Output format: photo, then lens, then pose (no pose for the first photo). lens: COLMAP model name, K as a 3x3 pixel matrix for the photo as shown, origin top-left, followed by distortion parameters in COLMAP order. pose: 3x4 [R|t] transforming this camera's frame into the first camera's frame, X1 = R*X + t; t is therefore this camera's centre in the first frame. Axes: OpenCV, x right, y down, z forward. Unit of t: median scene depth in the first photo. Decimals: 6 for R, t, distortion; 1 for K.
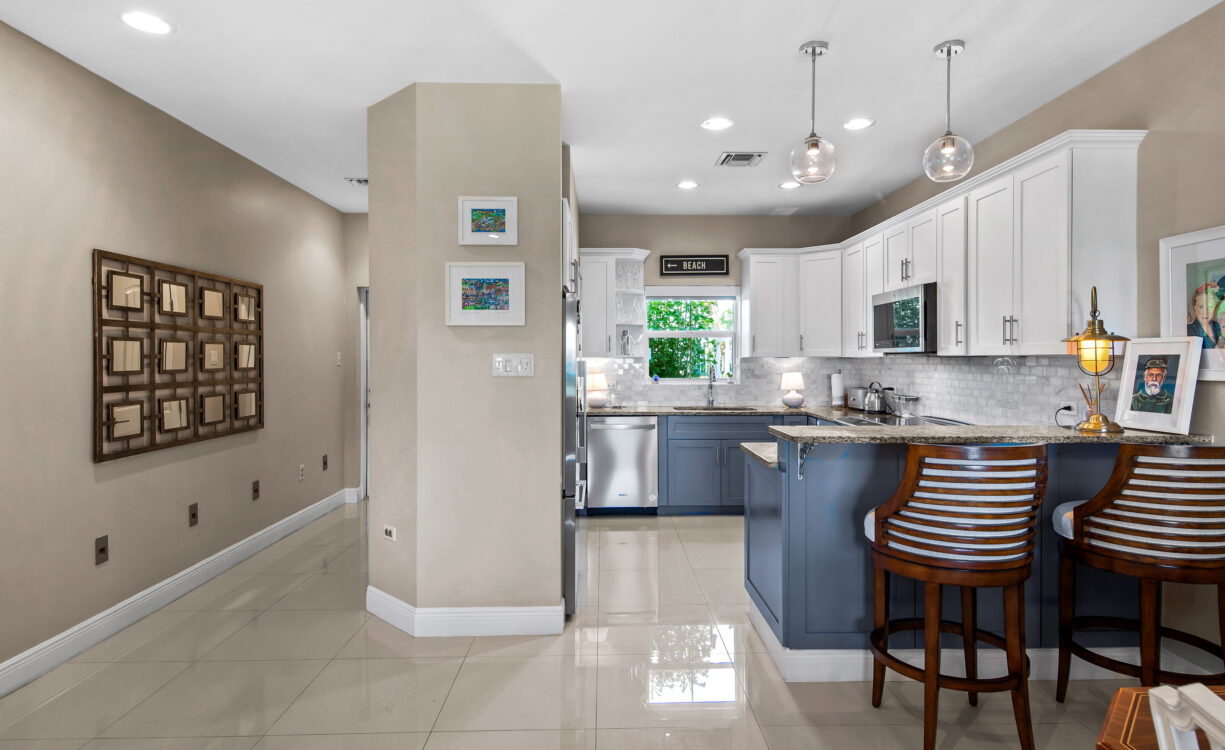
lens RADIAL K [[638.1, 0, 612.5], [0, 638.1, 375.0], [0, 0, 1]] dist [-0.000600, -0.000056]
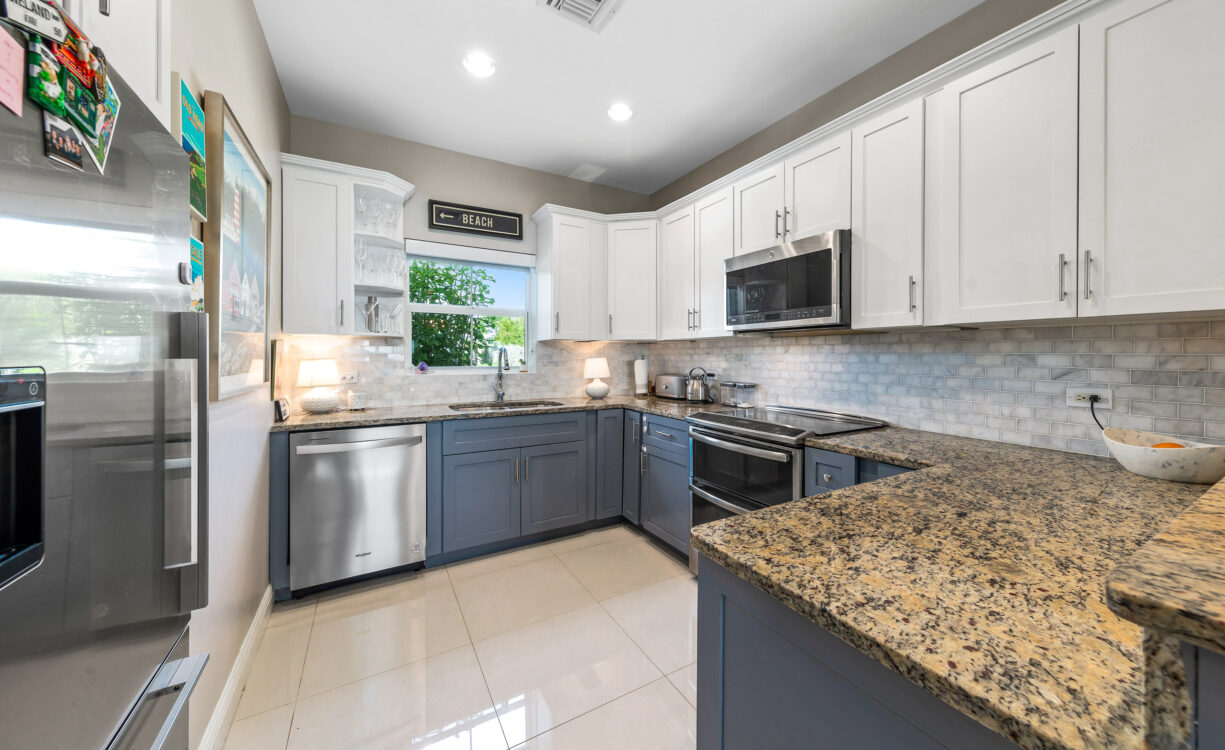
lens RADIAL K [[383.6, 0, 616.9], [0, 383.6, 359.6], [0, 0, 1]] dist [-0.000857, -0.000060]
pose [[0.856130, 0.000786, 0.516759, 0.033288], [0.009491, 0.999806, -0.017246, 0.007034], [-0.516673, 0.019669, 0.855957, 0.536131]]
